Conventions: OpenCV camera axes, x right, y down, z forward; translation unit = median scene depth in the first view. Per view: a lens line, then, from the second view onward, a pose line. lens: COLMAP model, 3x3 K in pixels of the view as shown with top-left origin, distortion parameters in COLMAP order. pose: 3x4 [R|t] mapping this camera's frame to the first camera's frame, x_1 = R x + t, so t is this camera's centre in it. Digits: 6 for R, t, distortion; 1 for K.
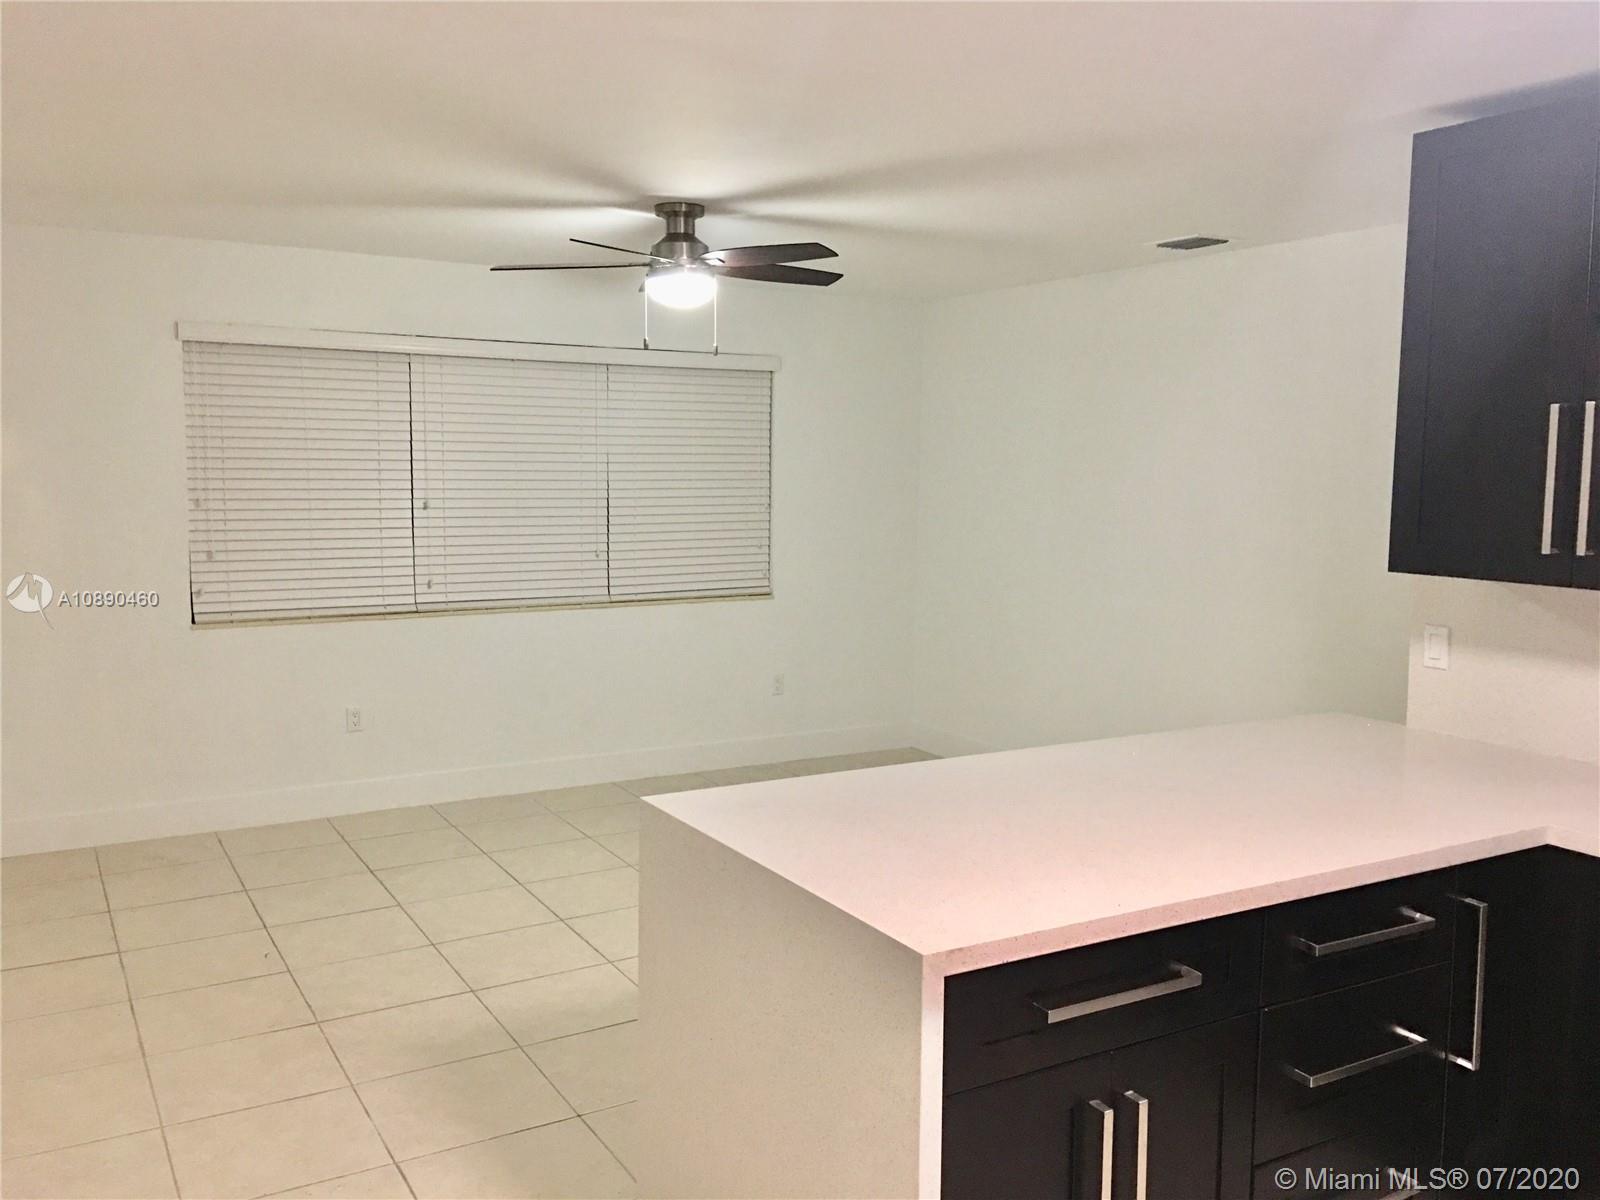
lens RADIAL K [[1357.3, 0, 793.4], [0, 1357.3, 590.6], [0, 0, 1]] dist [0.085037, -0.133845]
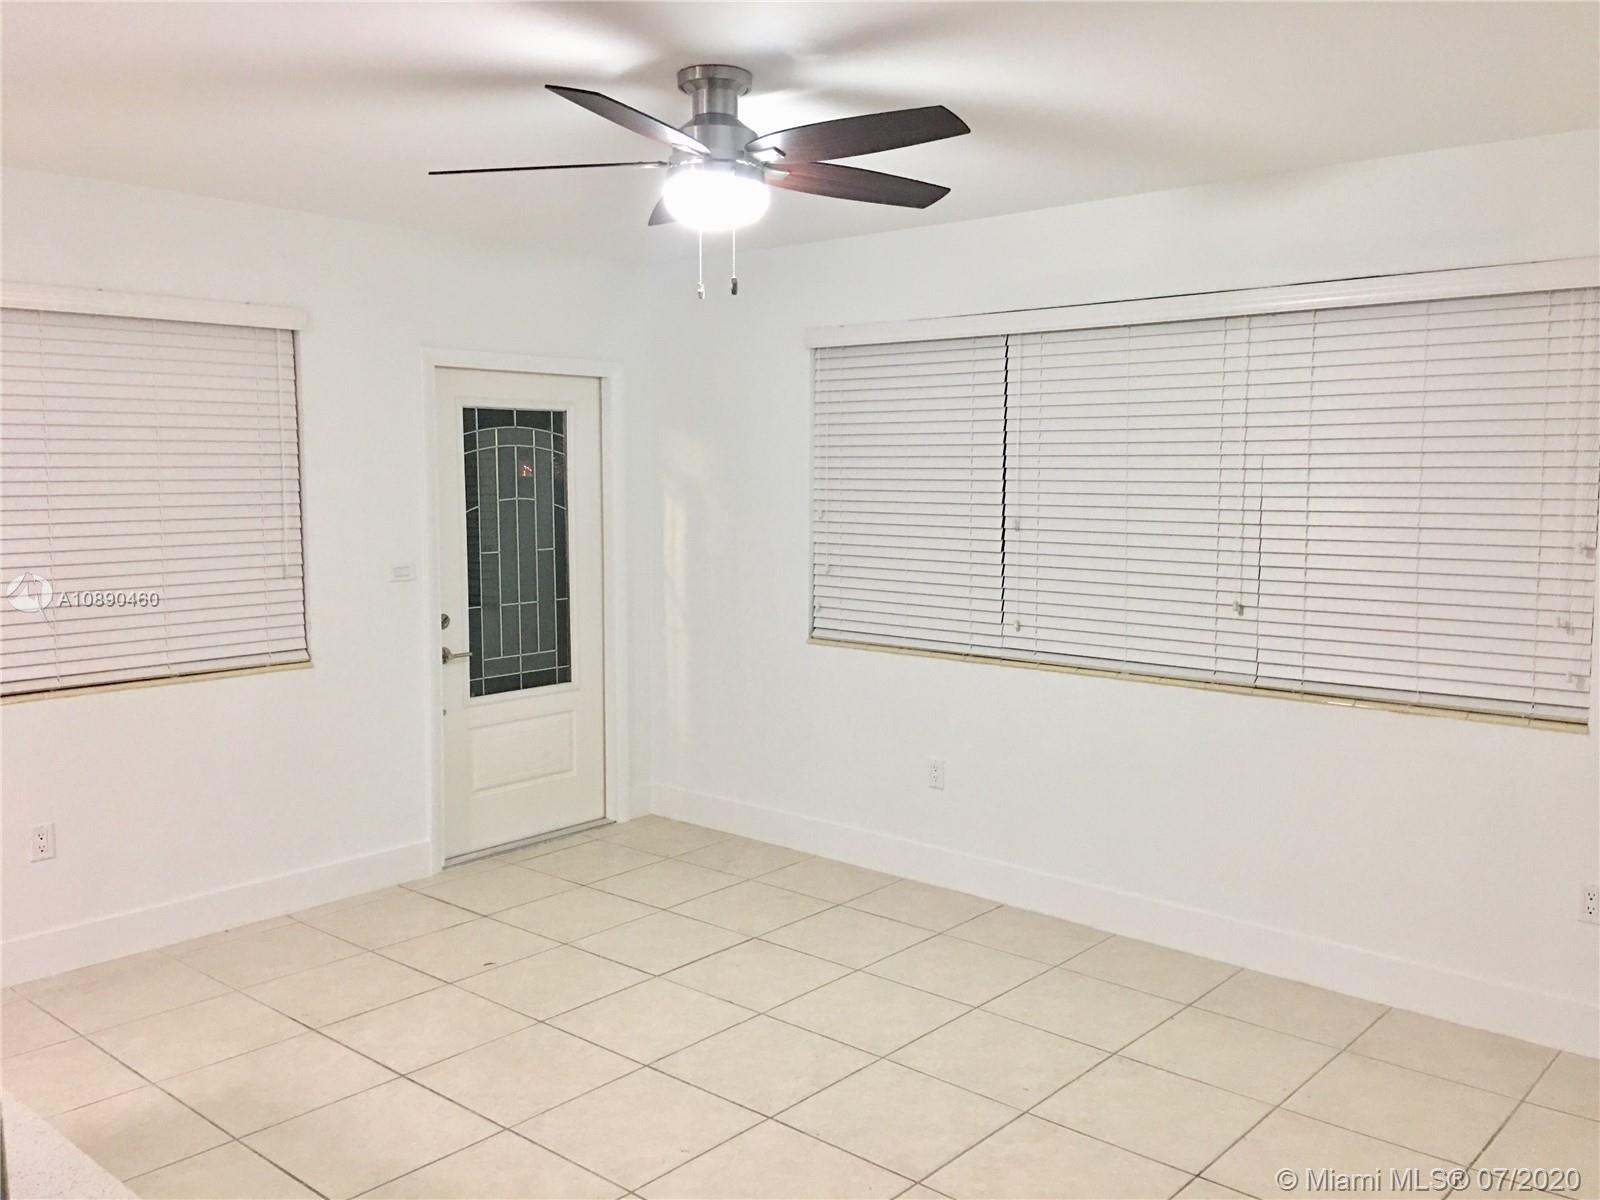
lens RADIAL K [[1357.3, 0, 793.4], [0, 1357.3, 590.6], [0, 0, 1]] dist [0.085037, -0.133845]
pose [[0.311819, 0.080809, -0.946699, 0.468624], [-0.087991, 0.994551, 0.055911, -0.061854], [0.946058, 0.065867, 0.317230, 0.676226]]
